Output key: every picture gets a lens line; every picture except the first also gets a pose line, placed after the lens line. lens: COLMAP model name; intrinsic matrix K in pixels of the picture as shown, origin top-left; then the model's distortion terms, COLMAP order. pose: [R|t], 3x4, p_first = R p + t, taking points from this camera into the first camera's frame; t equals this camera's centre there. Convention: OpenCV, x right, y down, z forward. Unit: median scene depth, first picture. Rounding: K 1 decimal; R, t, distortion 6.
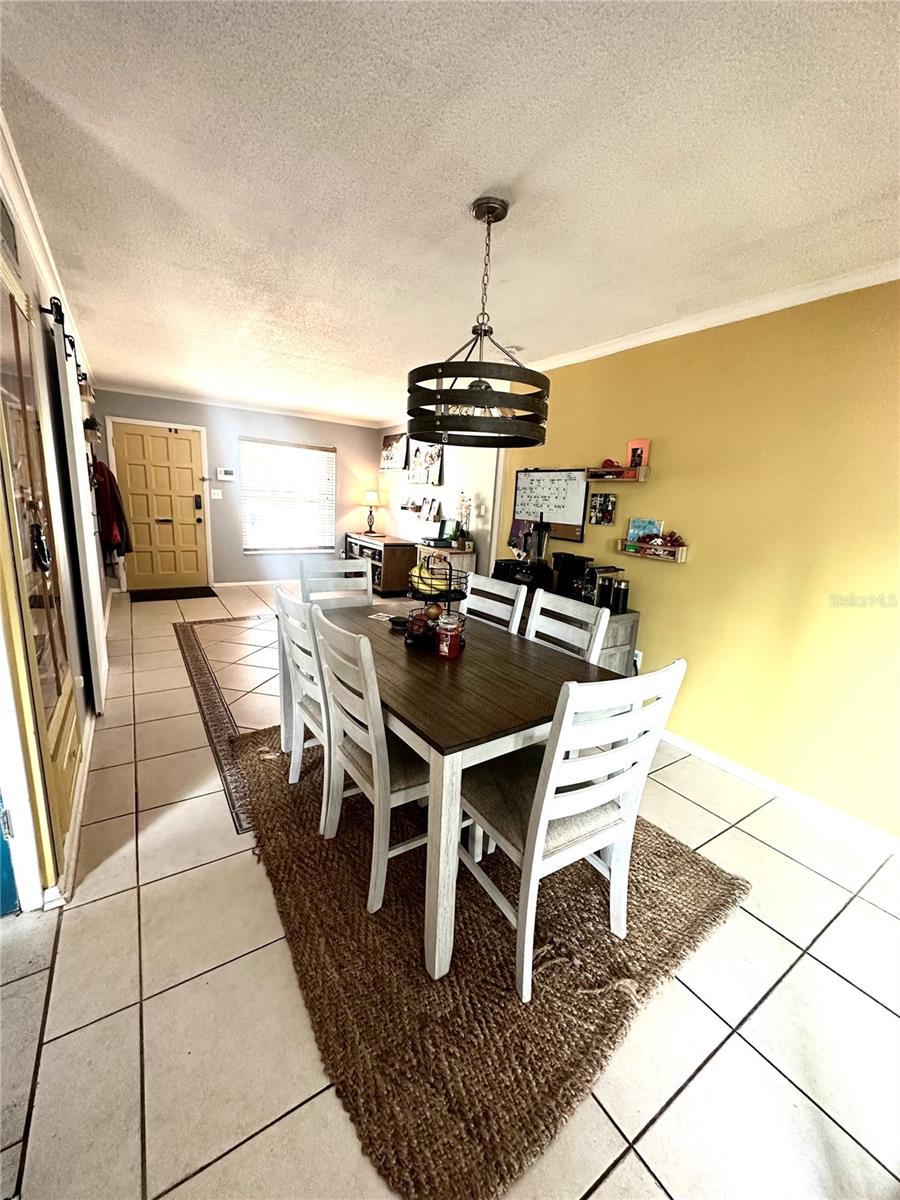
lens RADIAL K [[475.0, 0, 451.7], [0, 475.0, 601.2], [0, 0, 1]] dist [-0.001876, 0.000446]
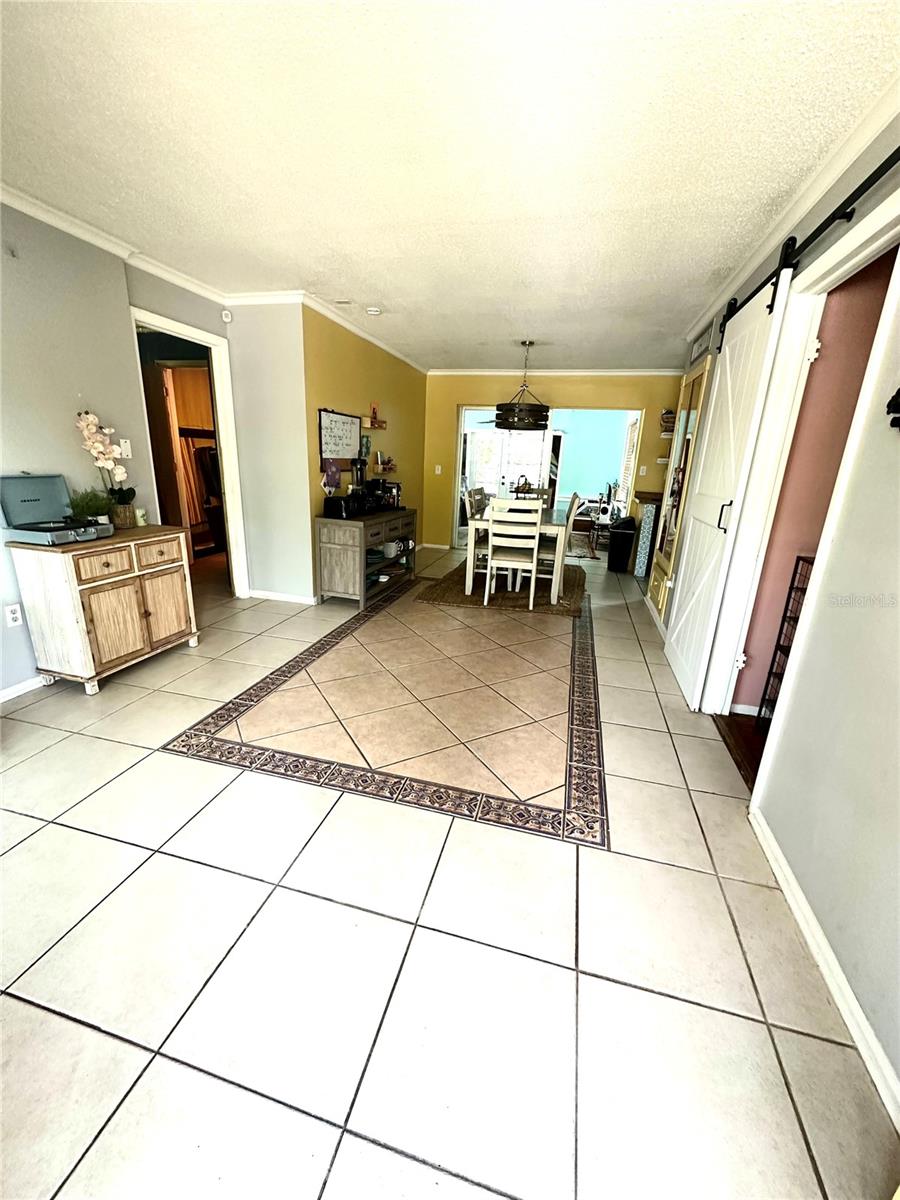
lens RADIAL K [[475.0, 0, 451.7], [0, 475.0, 601.2], [0, 0, 1]] dist [-0.001876, 0.000446]
pose [[-0.665963, -0.294188, 0.685526, -1.007166], [0.081324, 0.884848, 0.458728, -0.412893], [-0.741538, 0.361246, -0.565352, 1.763261]]
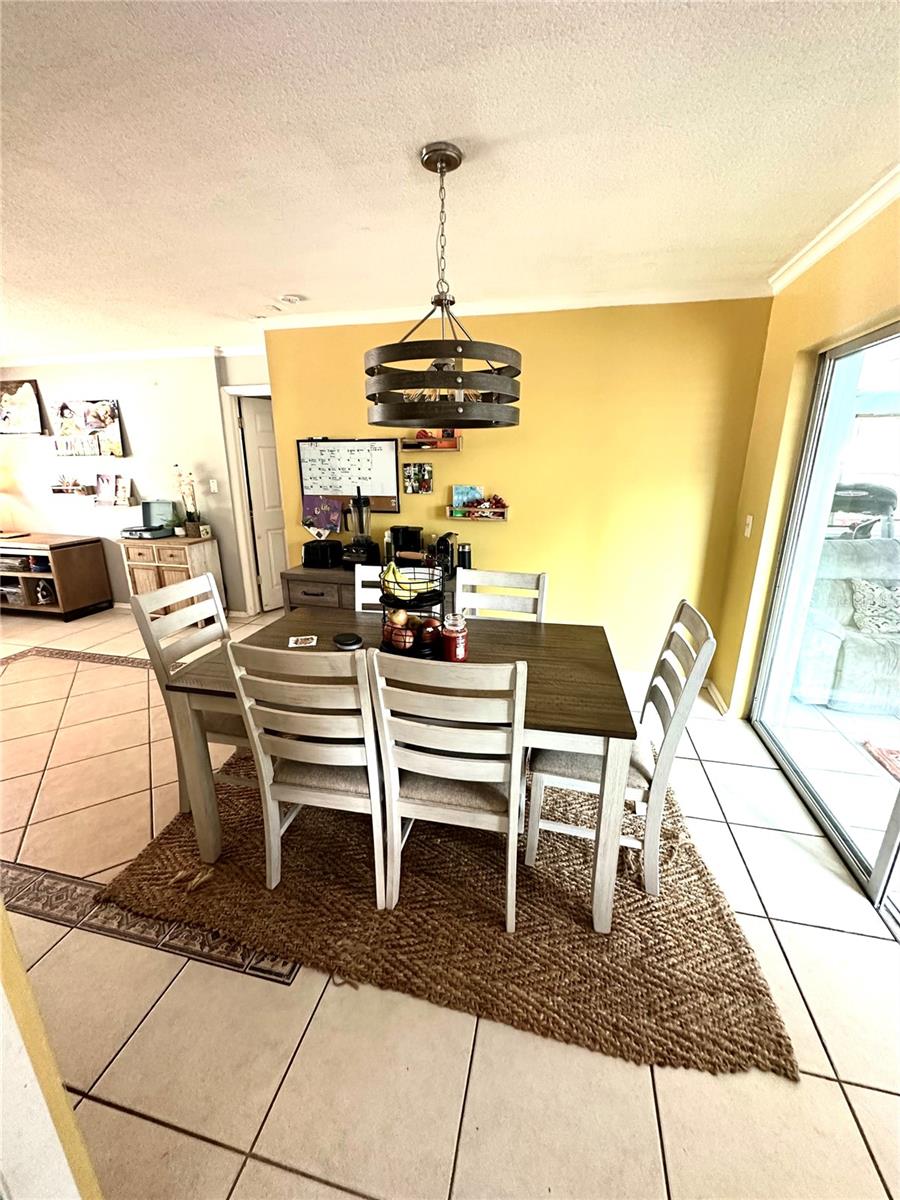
lens RADIAL K [[475.9, 0, 450.0], [0, 475.9, 600.0], [0, 0, 1]] dist [-0.003061, -0.000305]
pose [[0.724374, -0.245846, 0.644083, -0.350577], [0.186766, 0.969299, 0.159933, -0.086867], [-0.663628, 0.004441, 0.748050, 0.173407]]
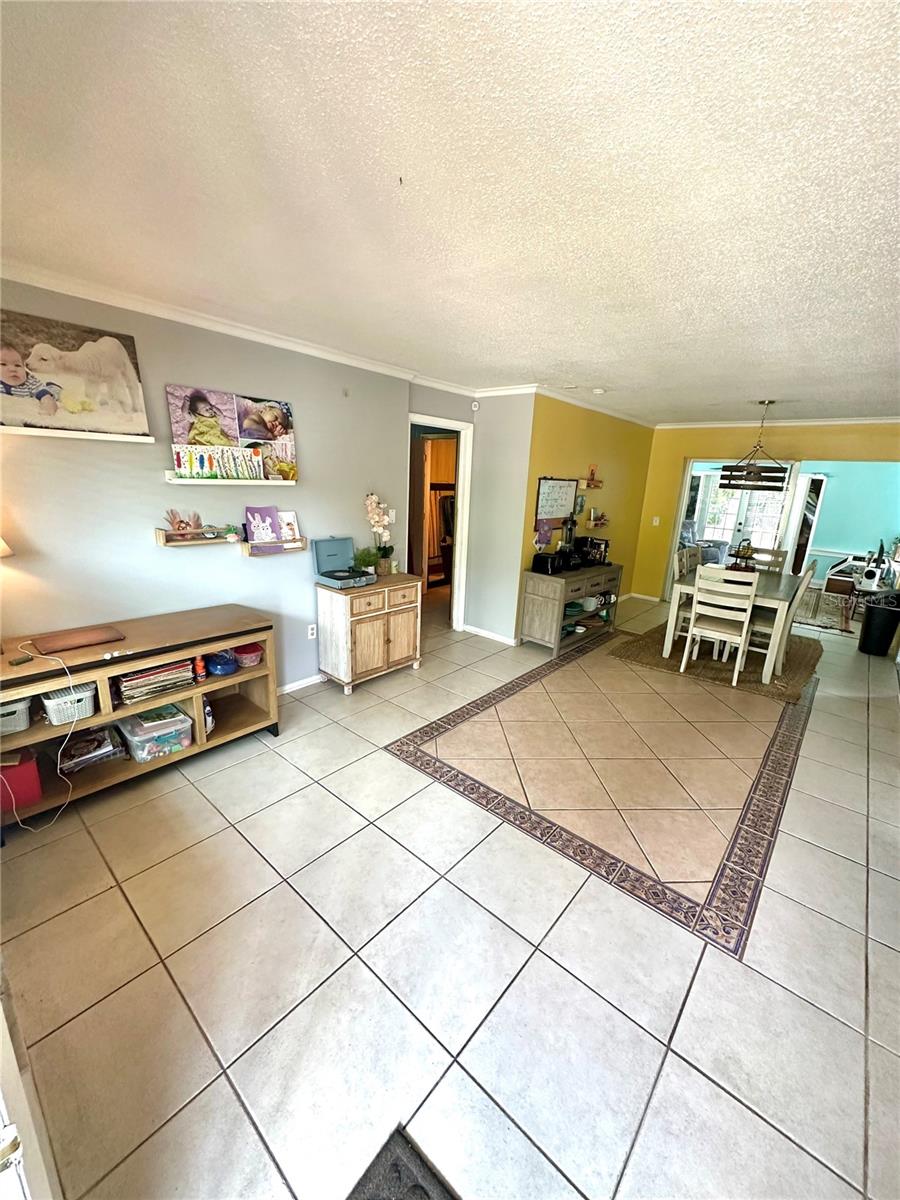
lens RADIAL K [[475.0, 0, 451.7], [0, 475.0, 601.2], [0, 0, 1]] dist [-0.001876, 0.000446]
pose [[-0.268402, -0.310853, 0.911773, -1.112151], [0.148614, 0.921810, 0.358022, -0.518473], [-0.951774, 0.231596, -0.201219, 1.758112]]
